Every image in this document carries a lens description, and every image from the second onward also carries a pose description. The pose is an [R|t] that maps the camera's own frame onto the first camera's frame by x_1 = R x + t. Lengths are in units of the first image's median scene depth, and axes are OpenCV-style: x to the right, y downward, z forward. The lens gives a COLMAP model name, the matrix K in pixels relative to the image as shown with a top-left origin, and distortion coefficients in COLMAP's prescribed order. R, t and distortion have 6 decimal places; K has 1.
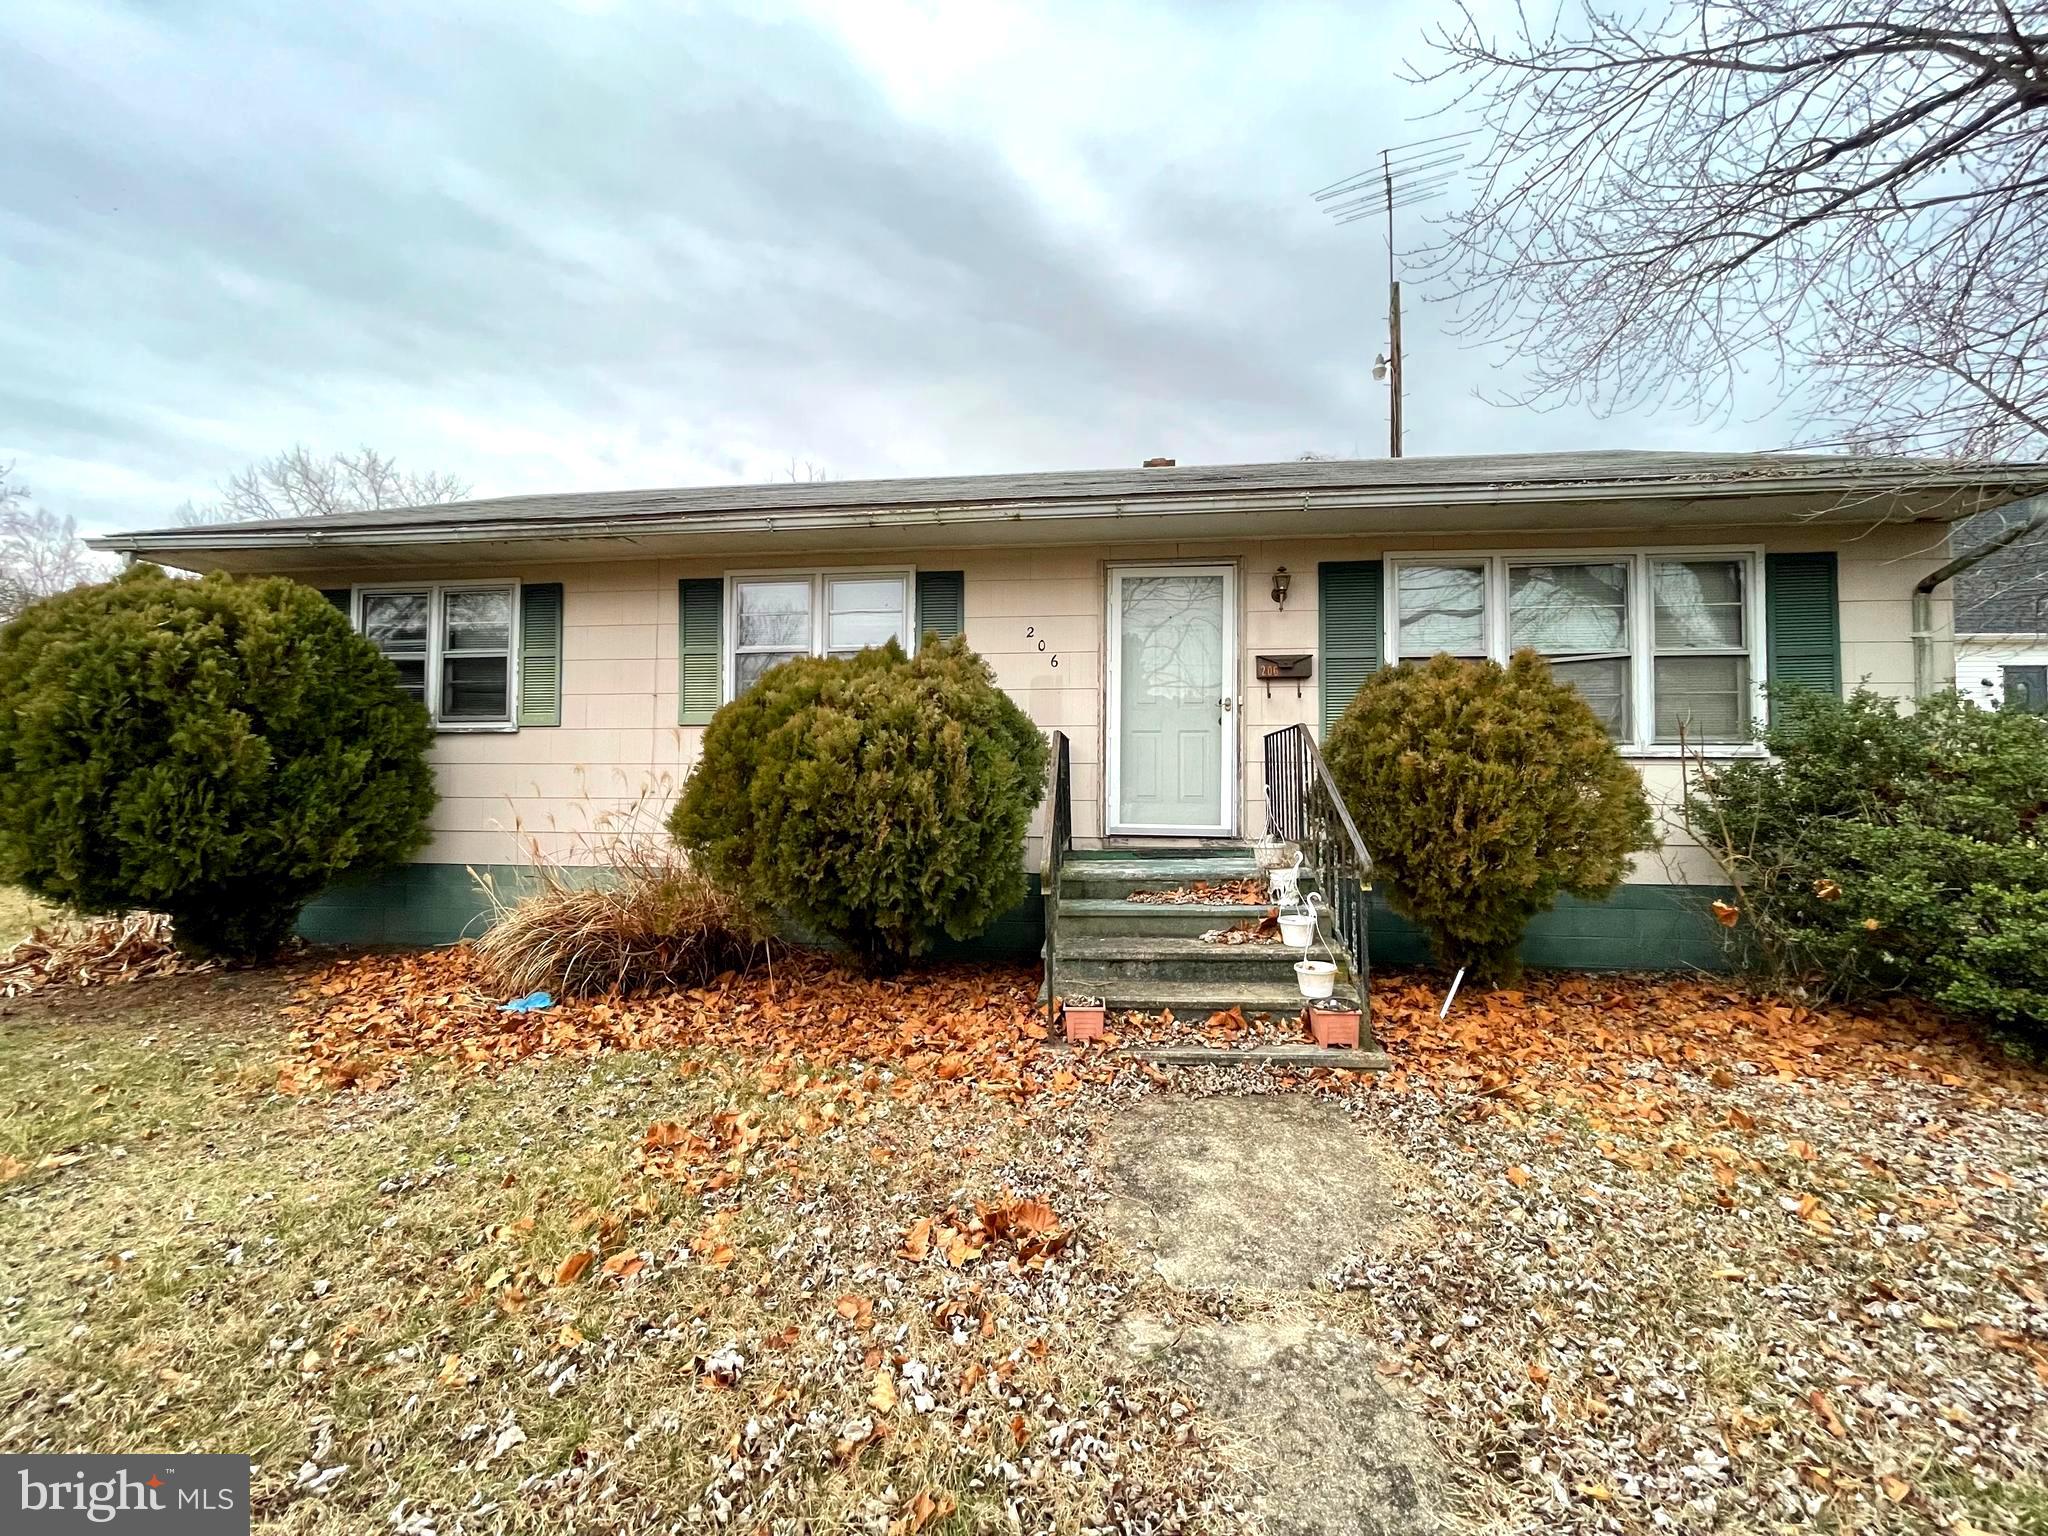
lens RADIAL K [[823.3, 0, 1011.6], [0, 823.3, 768.4], [0, 0, 1]] dist [-0.005827, -0.000073]
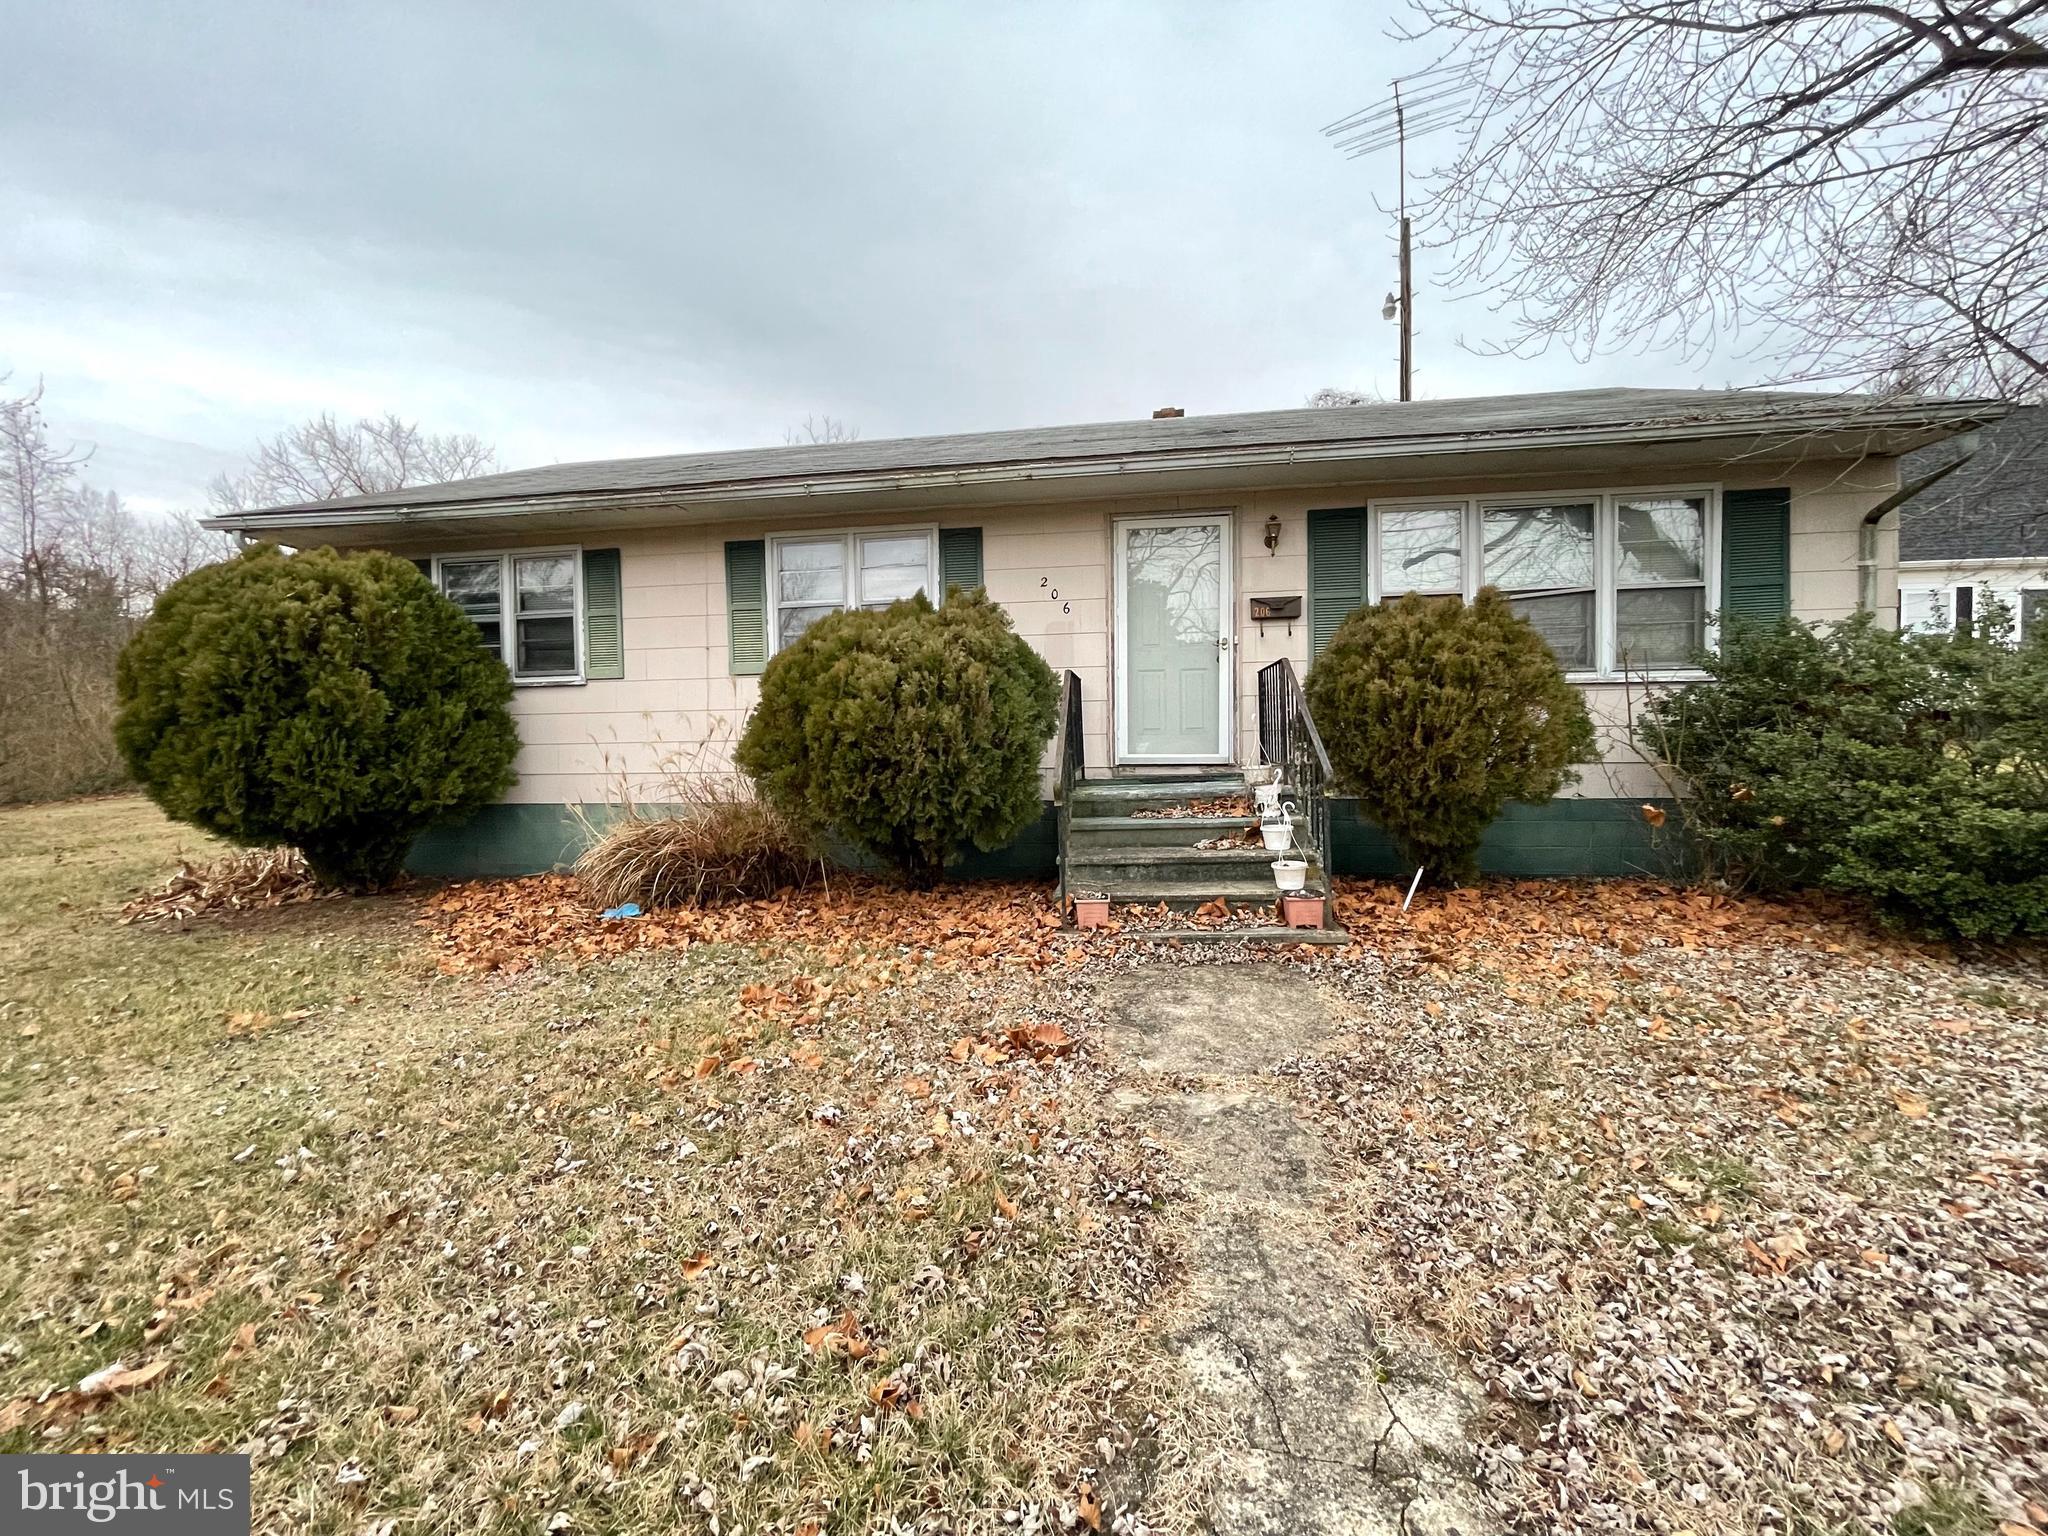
lens RADIAL K [[823.3, 0, 1011.6], [0, 823.3, 768.4], [0, 0, 1]] dist [-0.005827, -0.000073]
pose [[0.999396, -0.019705, -0.028620, 0.008256], [0.021365, 0.998033, 0.058931, 0.023744], [0.027403, -0.059506, 0.997852, -0.155371]]
